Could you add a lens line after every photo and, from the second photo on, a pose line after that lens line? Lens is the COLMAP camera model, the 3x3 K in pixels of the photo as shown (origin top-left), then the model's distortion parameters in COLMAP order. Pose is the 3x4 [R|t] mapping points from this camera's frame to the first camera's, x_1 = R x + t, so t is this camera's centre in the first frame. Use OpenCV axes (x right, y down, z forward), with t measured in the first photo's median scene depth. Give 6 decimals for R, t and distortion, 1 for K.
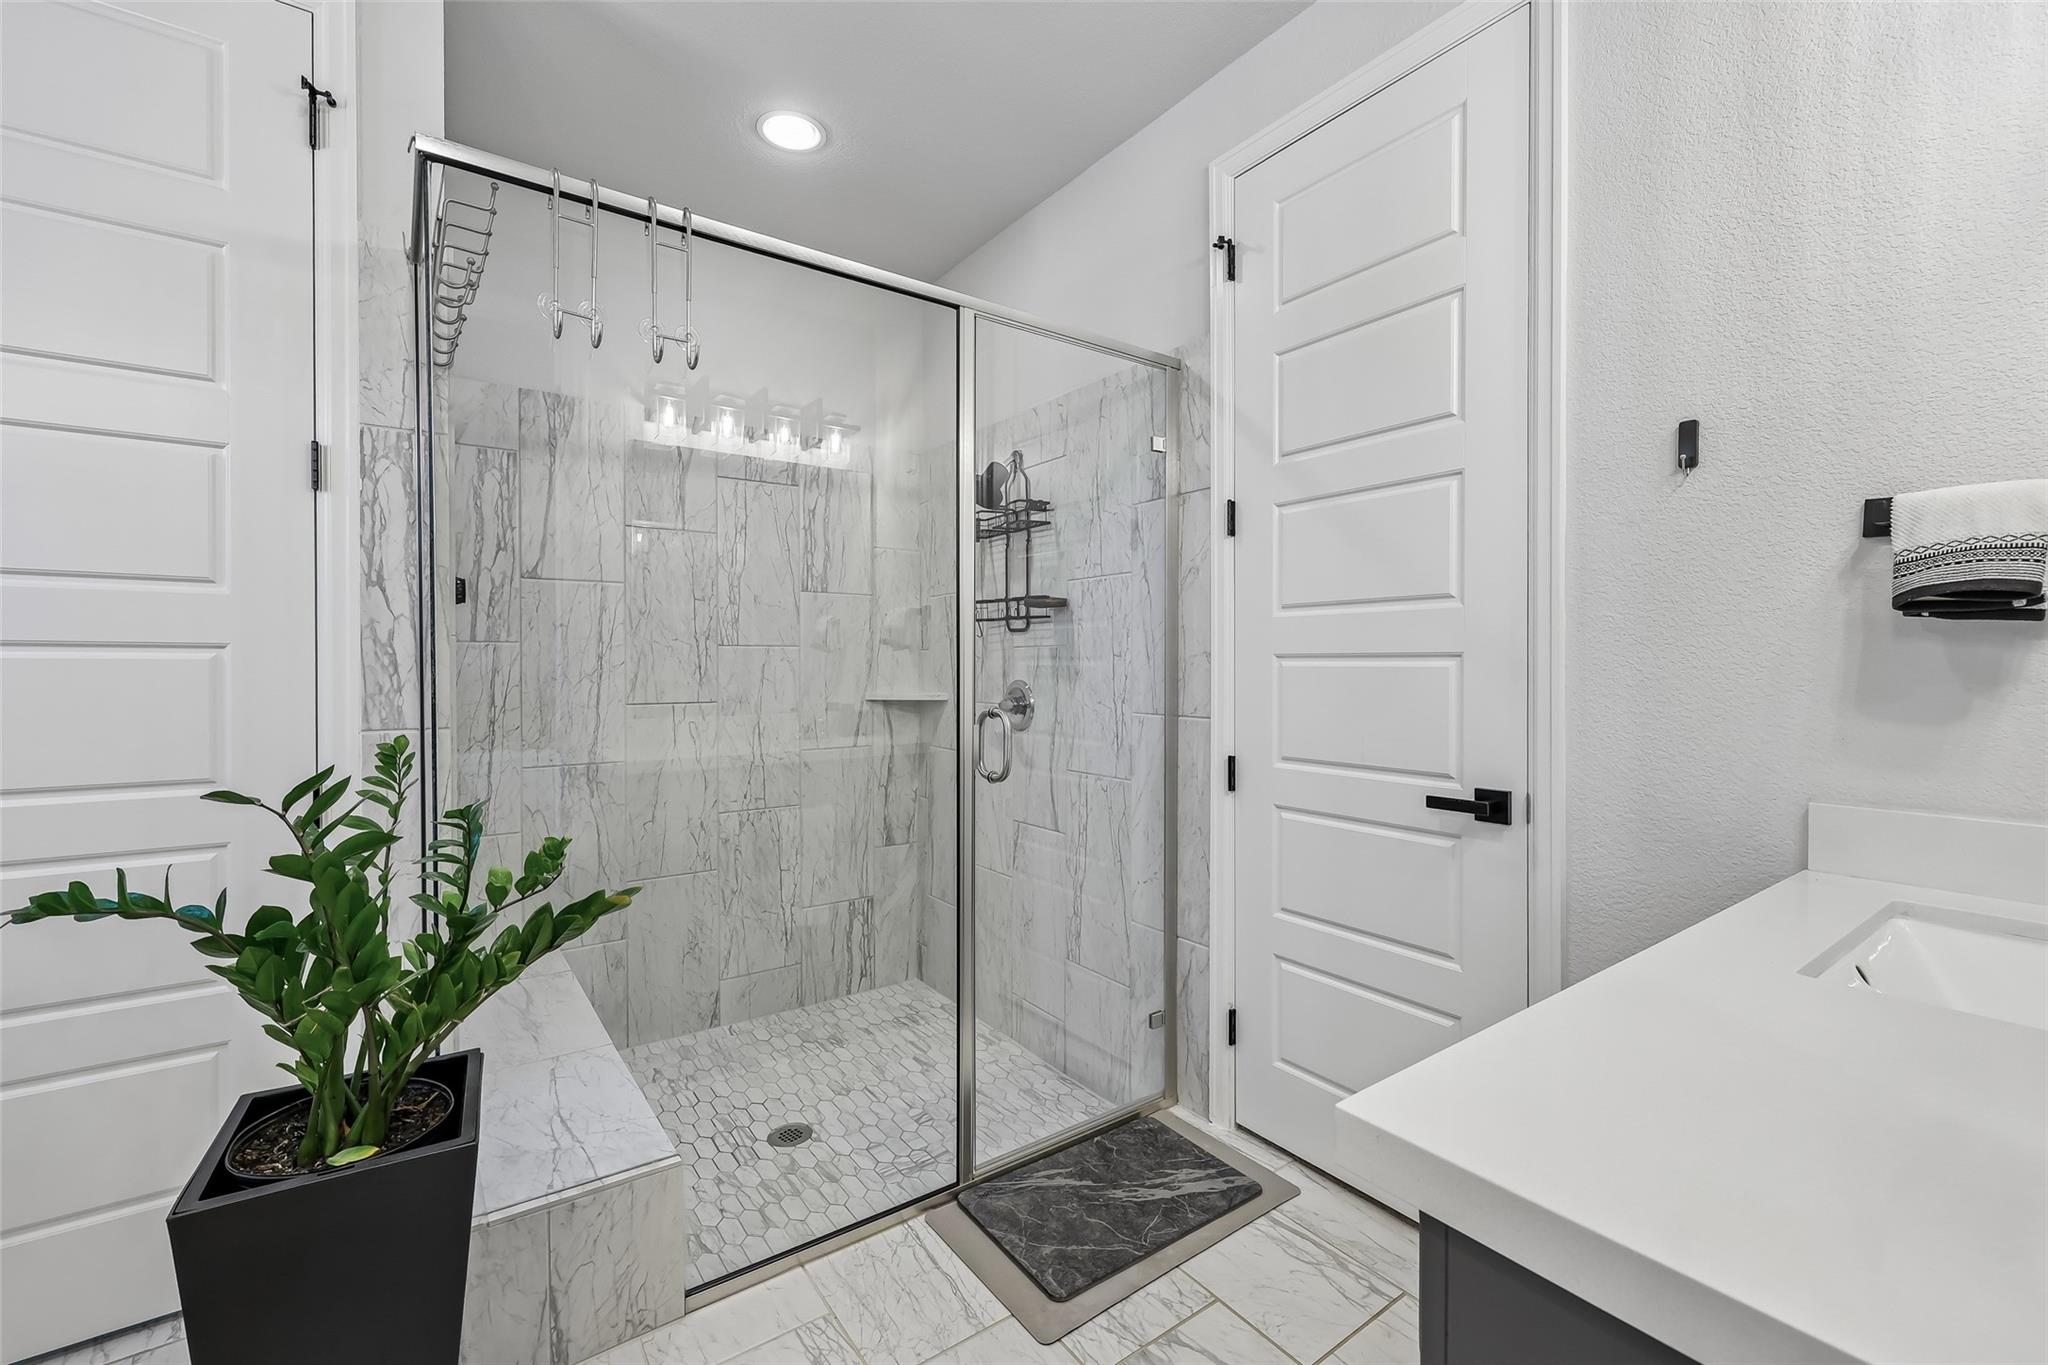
lens RADIAL K [[843.6, 0, 1024.0], [0, 843.6, 670.3], [0, 0, 1]] dist [0.002227, -0.000006]
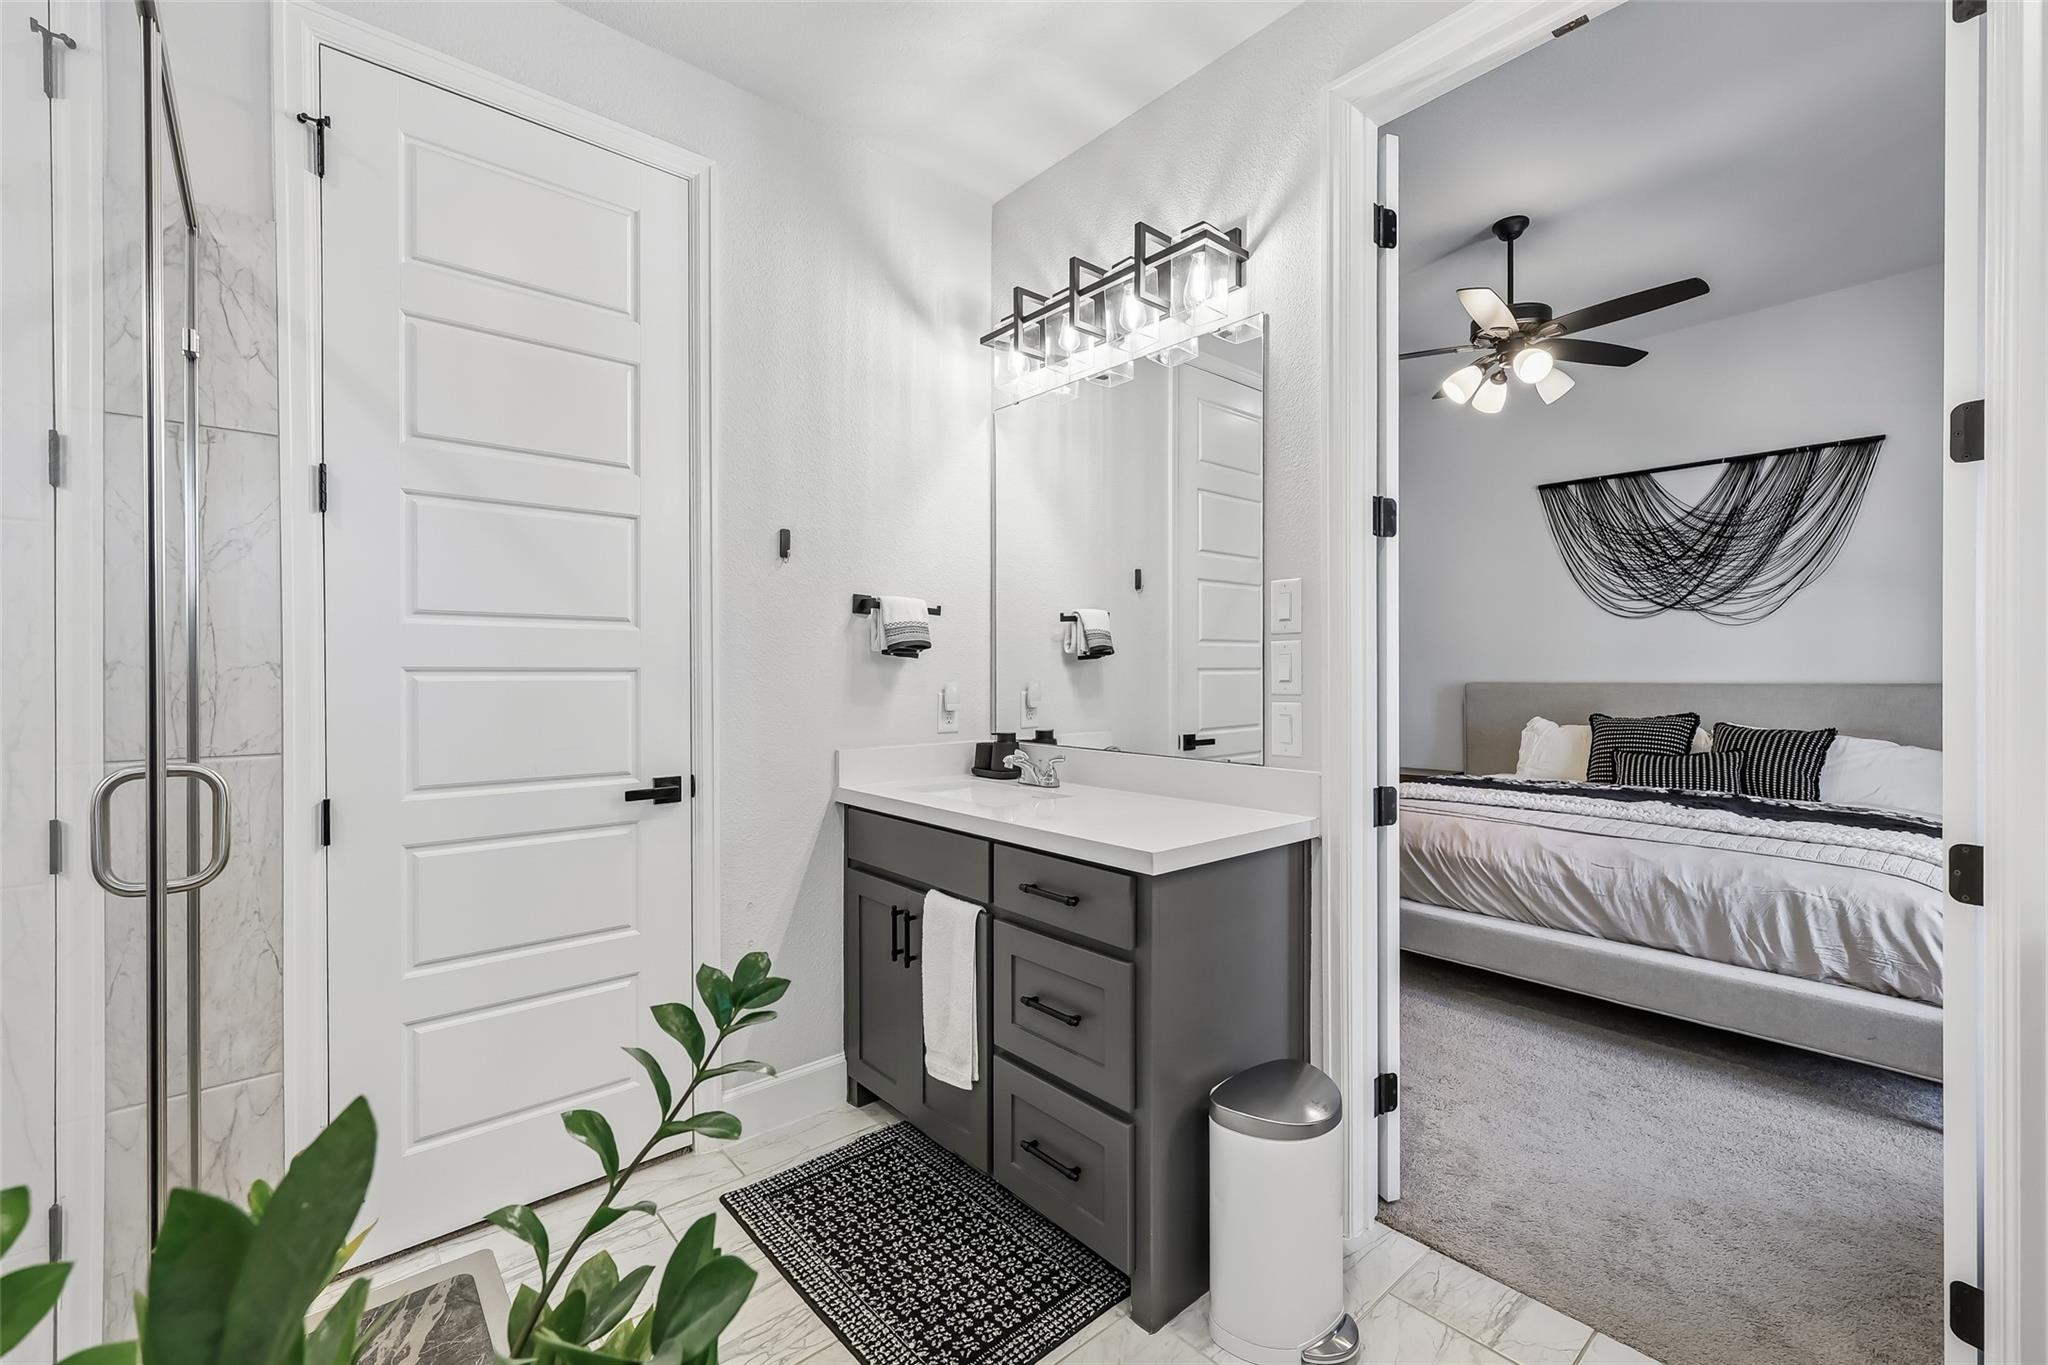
lens RADIAL K [[843.6, 0, 1024.0], [0, 843.6, 670.3], [0, 0, 1]] dist [0.002227, -0.000006]
pose [[-0.085200, 0.000665, 0.996364, -0.722676], [0.006689, 0.999978, -0.000095, -0.014448], [-0.996341, 0.006656, -0.085202, 0.549031]]
